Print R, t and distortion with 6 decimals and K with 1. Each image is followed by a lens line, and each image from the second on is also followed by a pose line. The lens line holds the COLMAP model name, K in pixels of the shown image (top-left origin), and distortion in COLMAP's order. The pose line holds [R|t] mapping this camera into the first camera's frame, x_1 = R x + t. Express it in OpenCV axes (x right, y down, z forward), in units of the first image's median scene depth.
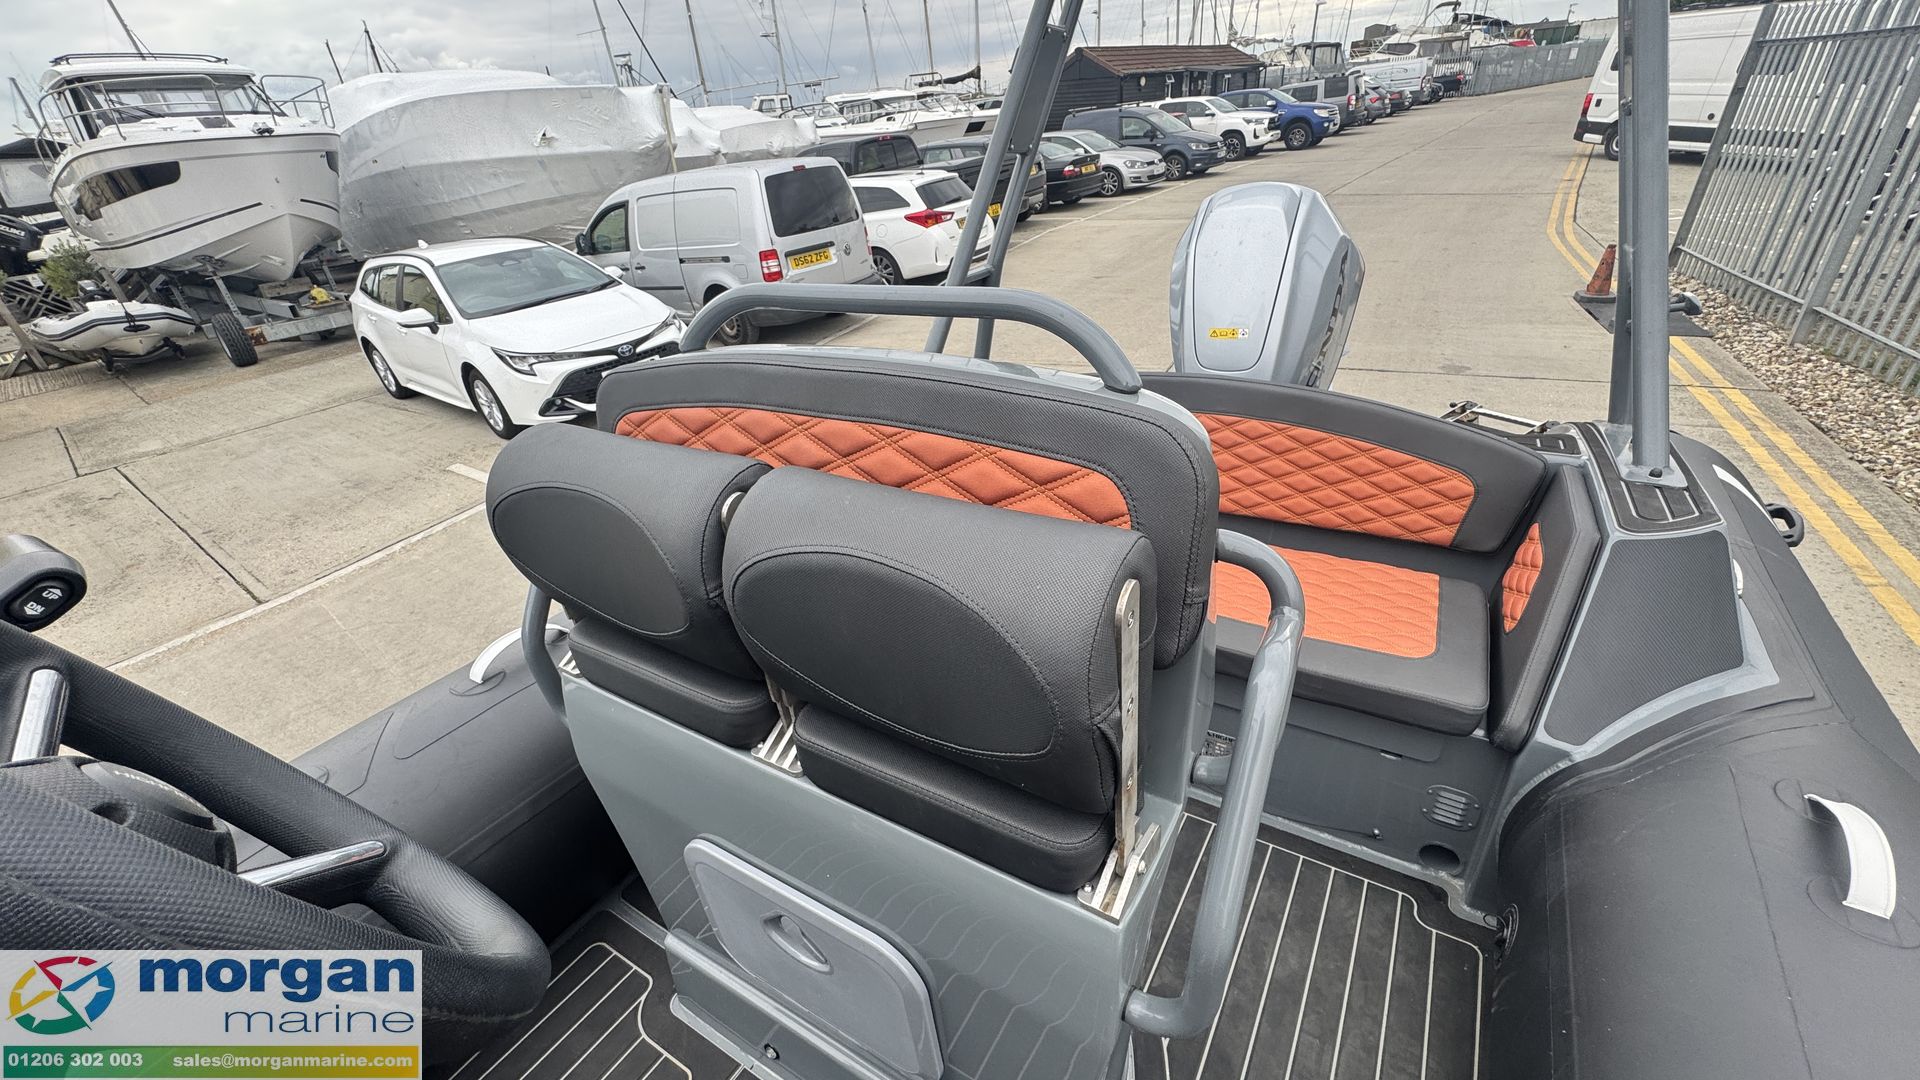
lens RADIAL K [[768.1, 0, 959.9], [0, 768.1, 536.3], [0, 0, 1]] dist [-0.005171, 0.000754]
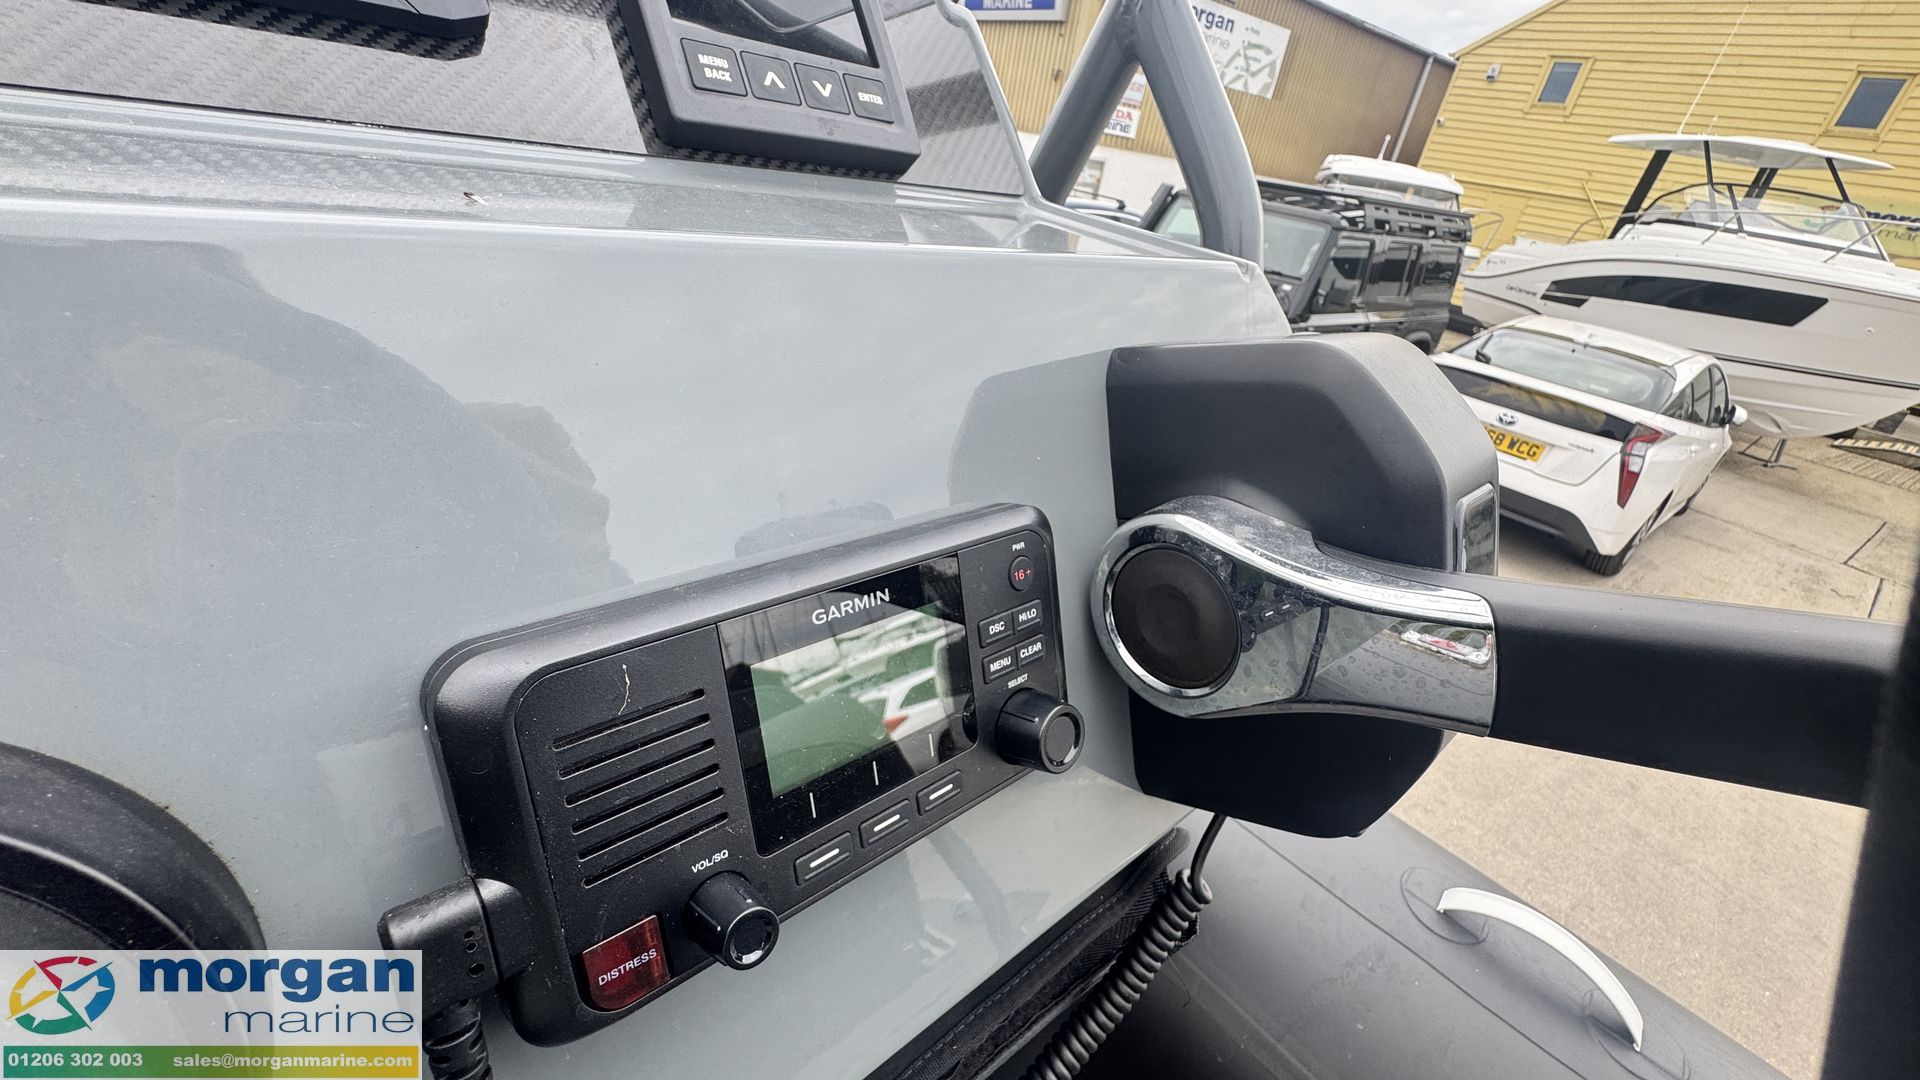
lens RADIAL K [[774.8, 0, 960.5], [0, 774.8, 535.5], [0, 0, 1]] dist [-0.007956, 0.000991]
pose [[-0.288814, 0.479224, -0.828813, -0.052690], [-0.576555, 0.604058, 0.550180, 0.007165], [0.764311, 0.636756, 0.101839, 0.034276]]
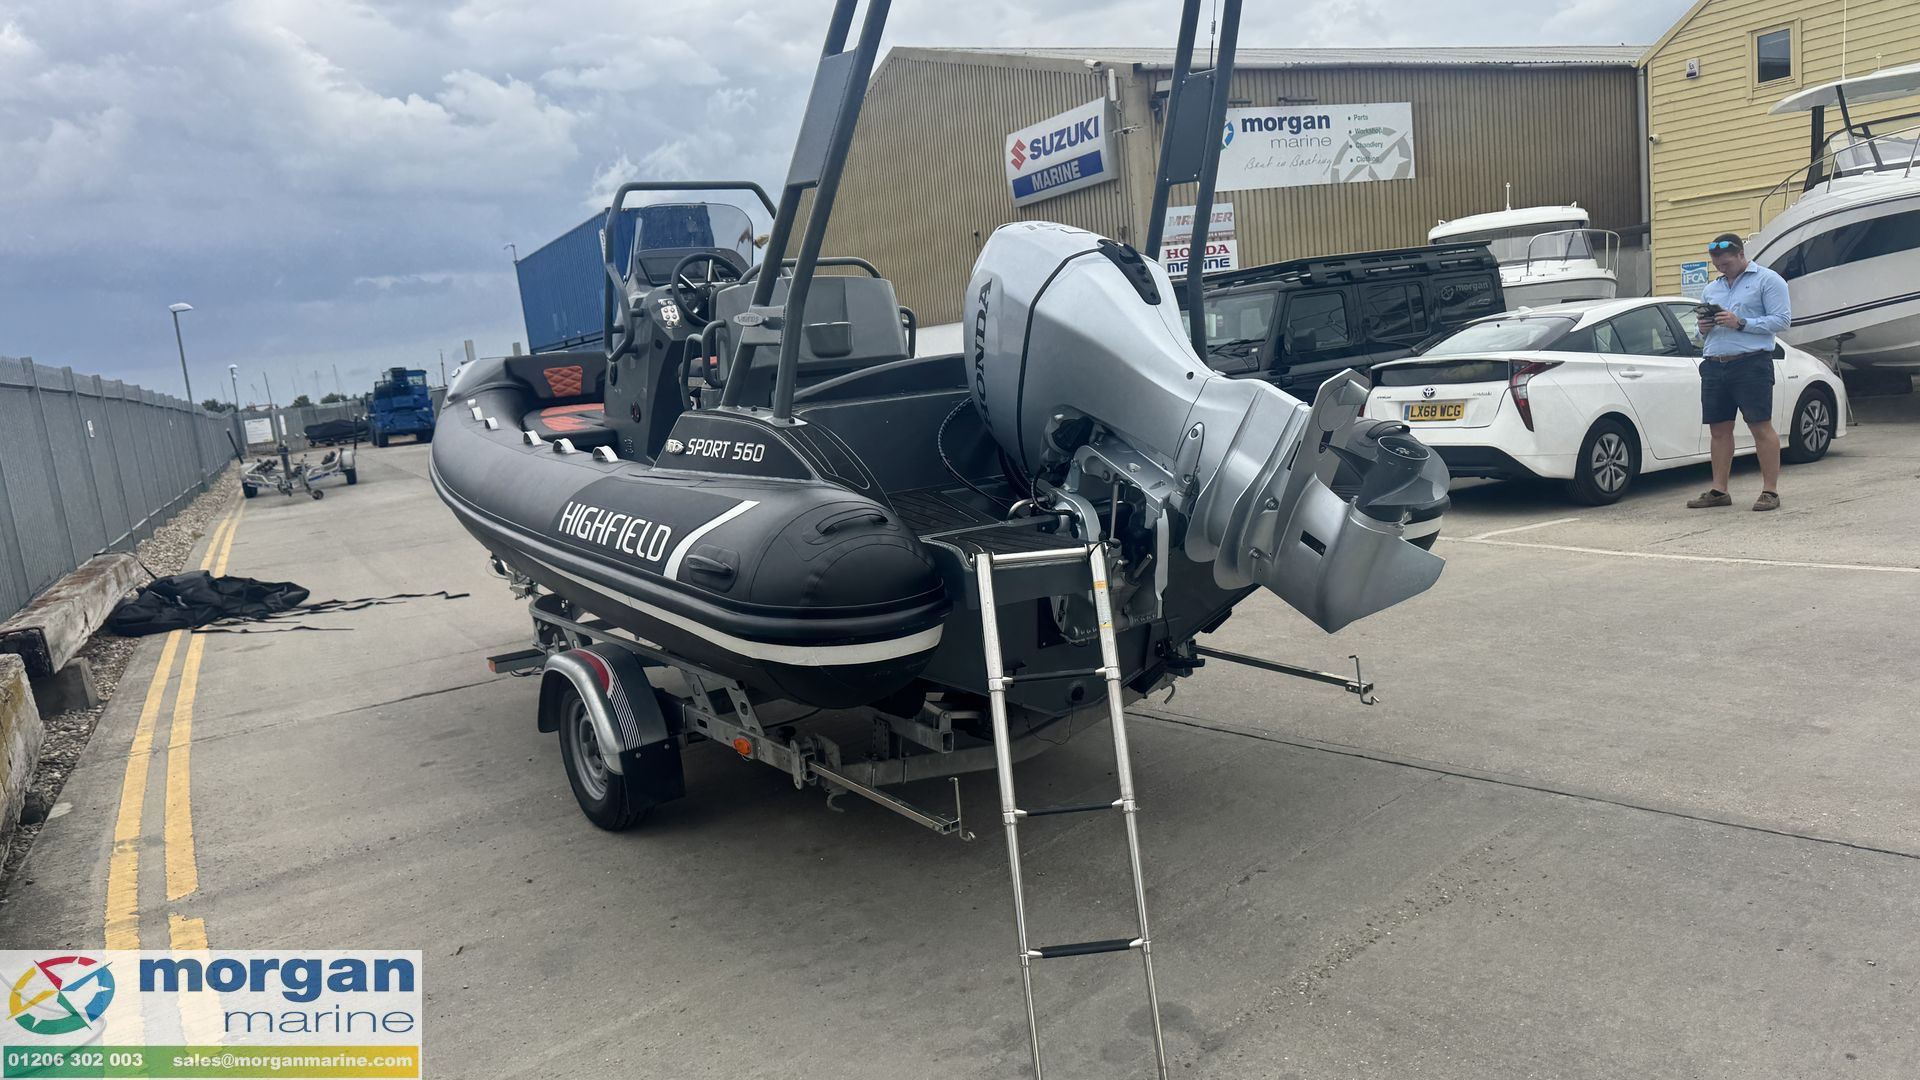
lens RADIAL K [[1337.0, 0, 949.9], [0, 1337.0, 546.2], [0, 0, 1]] dist [0.104152, -0.152984]
pose [[-0.400938, 0.254923, -0.879922, 0.559998], [-0.319876, 0.861093, 0.395220, -0.189148], [0.858445, 0.439925, -0.263701, 0.387668]]
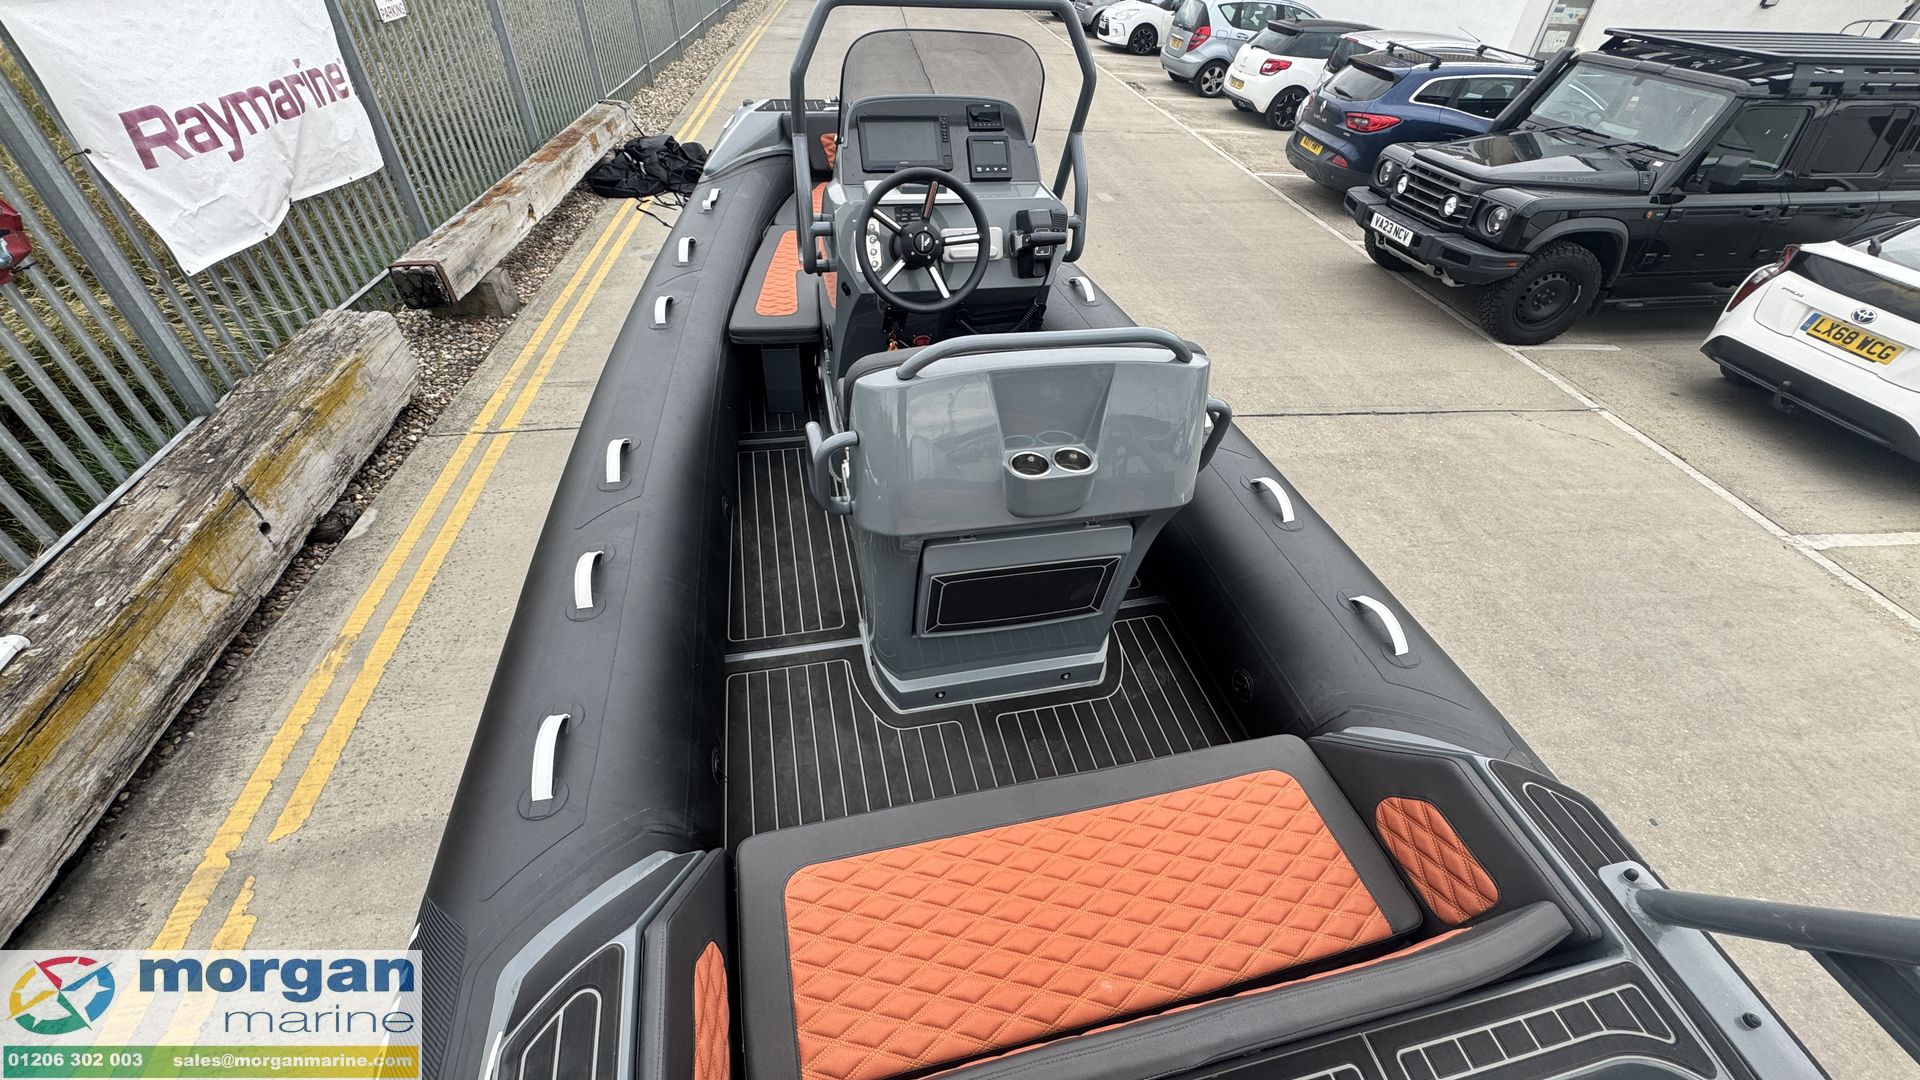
lens RADIAL K [[764.4, 0, 960.3], [0, 764.4, 536.5], [0, 0, 1]] dist [-0.004463, 0.000576]
pose [[-0.708525, 0.491357, -0.506518, 0.120233], [-0.329594, 0.404256, 0.853197, -0.160471], [0.623987, 0.771457, -0.124478, 0.148061]]
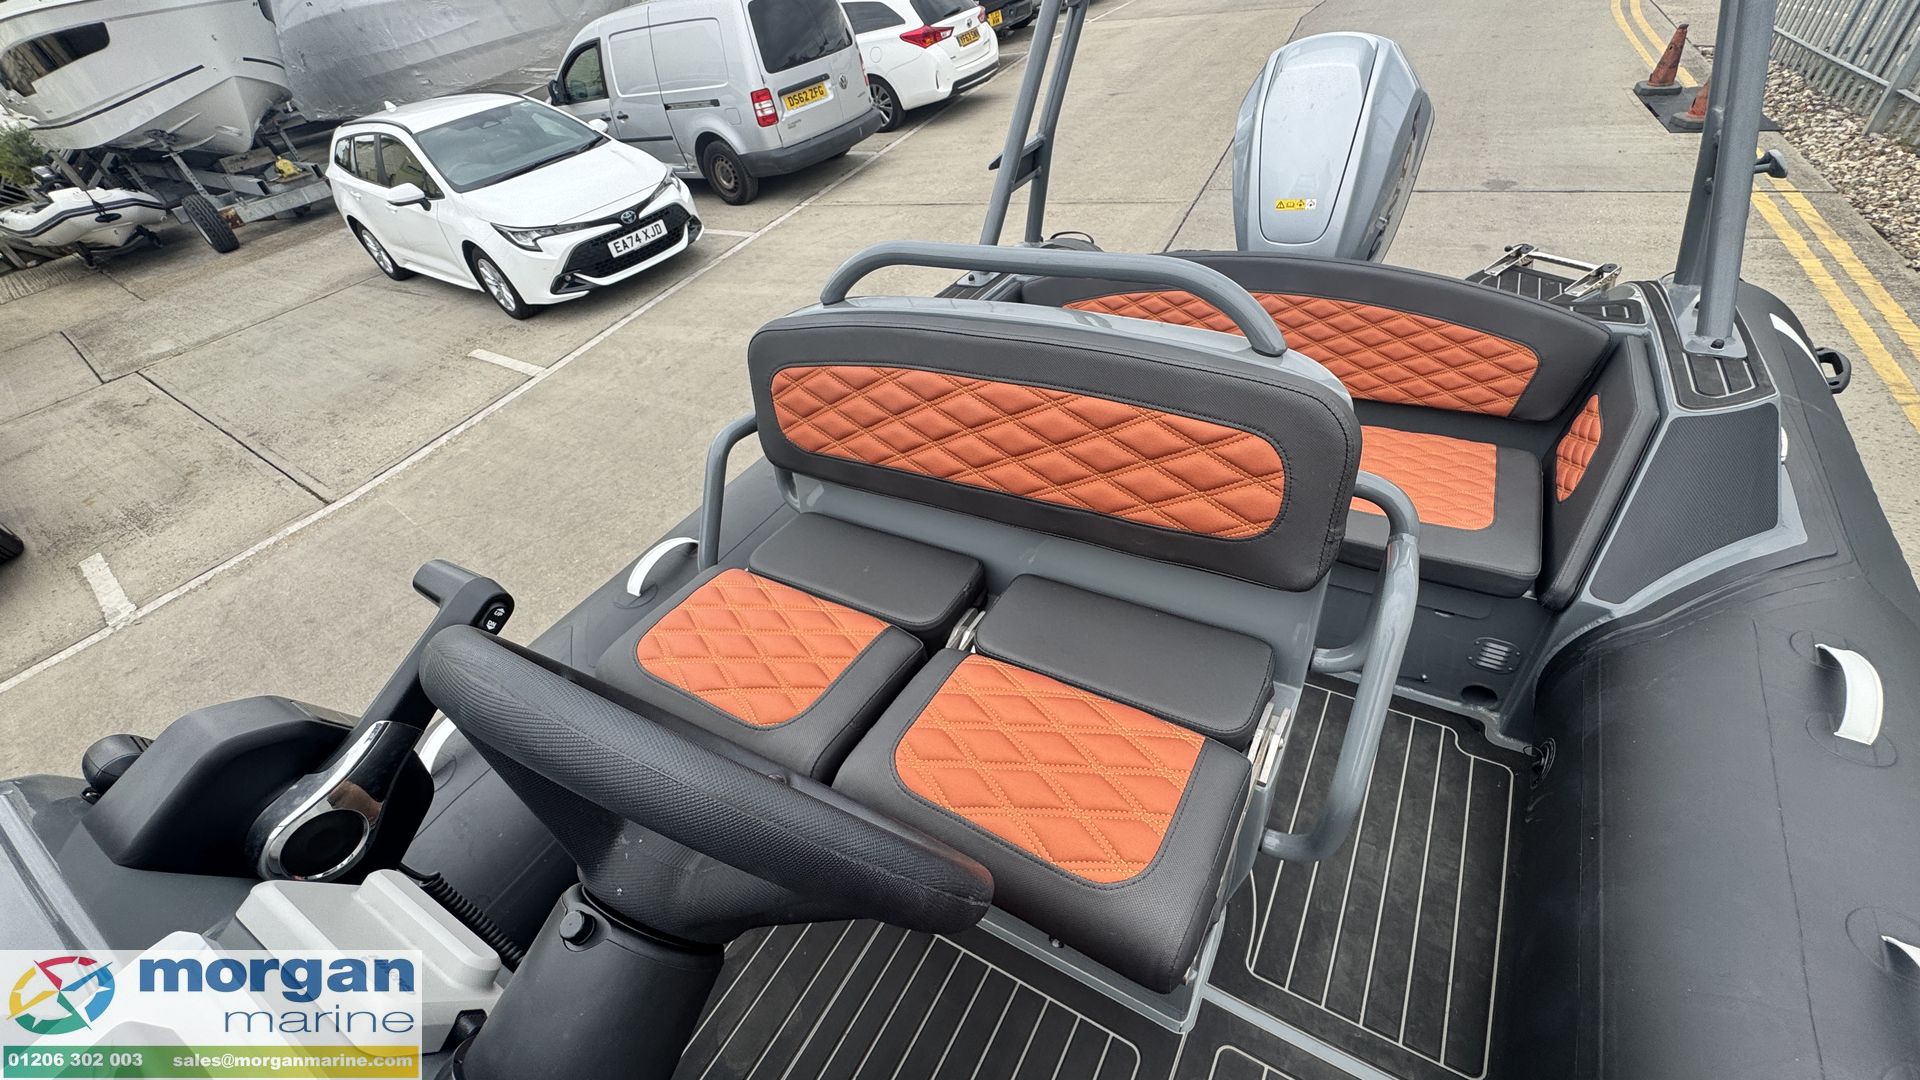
lens RADIAL K [[768.8, 0, 959.9], [0, 768.8, 536.5], [0, 0, 1]] dist [-0.005498, 0.000827]
pose [[0.998354, -0.054525, -0.017760, -0.020684], [0.056976, 0.978213, 0.199630, -0.015335], [0.006488, -0.200313, 0.979710, -0.014701]]
